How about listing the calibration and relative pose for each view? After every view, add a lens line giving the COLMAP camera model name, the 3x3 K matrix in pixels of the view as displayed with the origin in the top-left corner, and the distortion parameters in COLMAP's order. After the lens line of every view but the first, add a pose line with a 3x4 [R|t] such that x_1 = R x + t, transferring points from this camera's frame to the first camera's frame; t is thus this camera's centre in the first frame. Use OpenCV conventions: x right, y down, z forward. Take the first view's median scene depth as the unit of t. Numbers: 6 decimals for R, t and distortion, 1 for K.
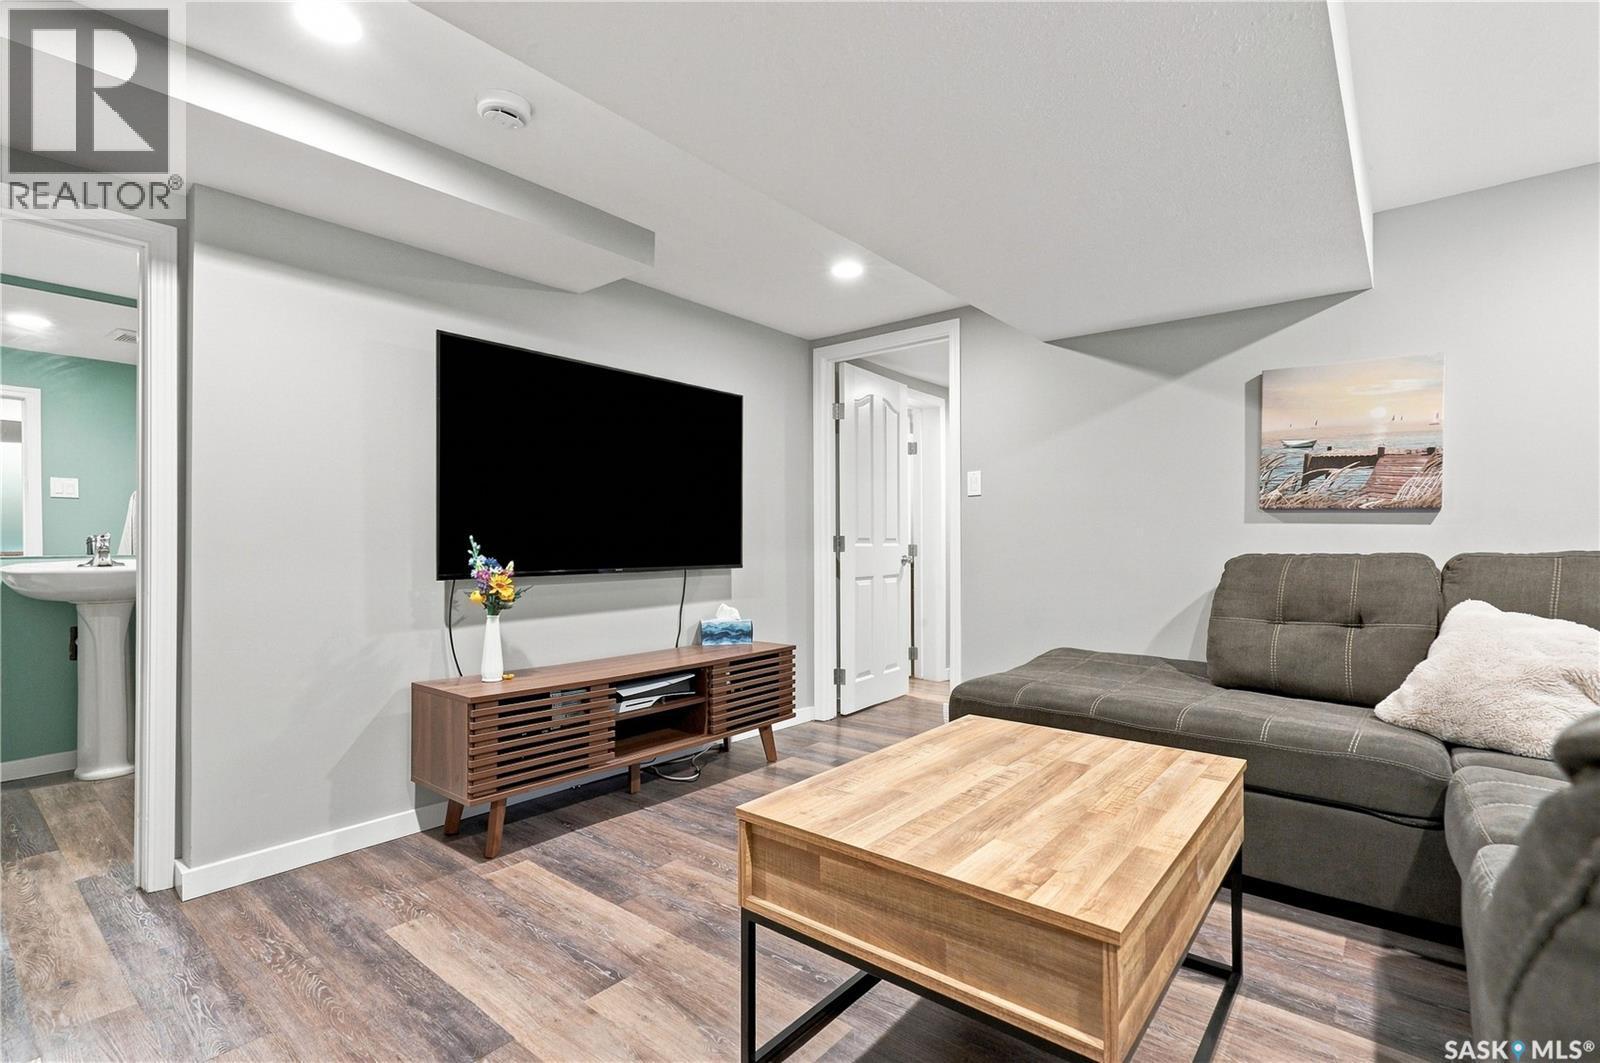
lens RADIAL K [[735.3, 0, 806.6], [0, 735.3, 535.5], [0, 0, 1]] dist [0.001029, -0.000493]
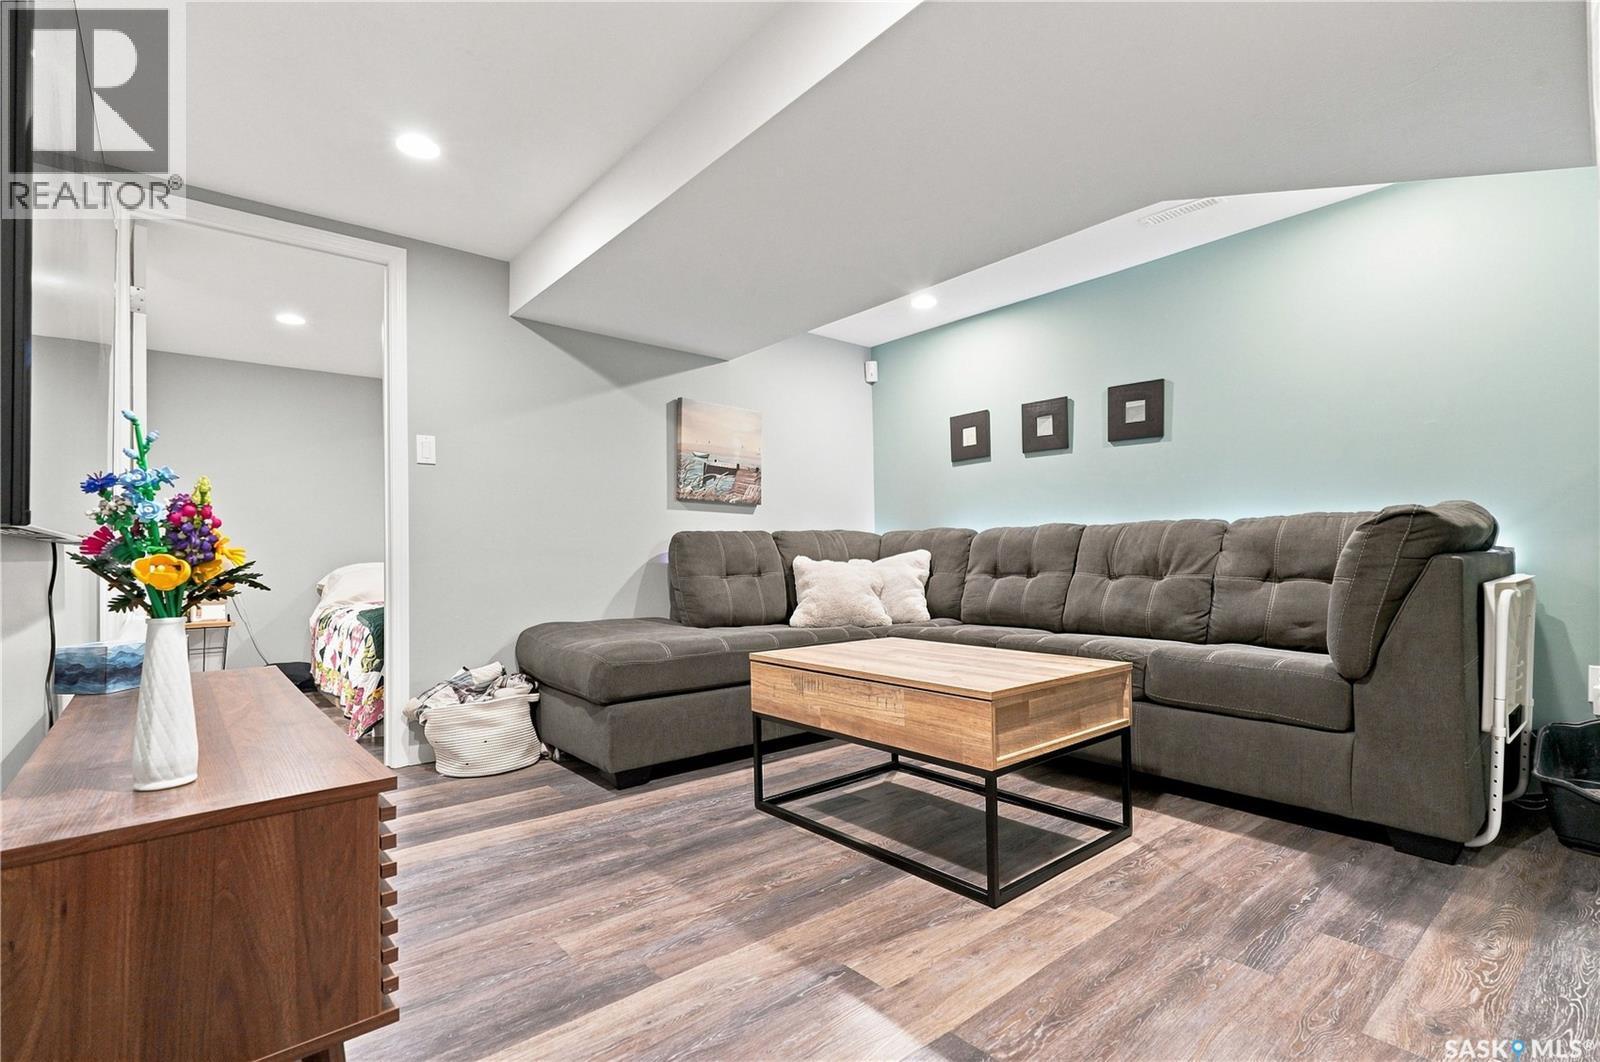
lens RADIAL K [[735.3, 0, 804.3], [0, 735.3, 532.0], [0, 0, 1]] dist [0.001029, -0.000493]
pose [[0.190860, 0.028826, 0.981194, -0.718088], [0.003784, 0.999540, -0.030101, 0.071699], [-0.981610, 0.009458, 0.190663, 0.557330]]
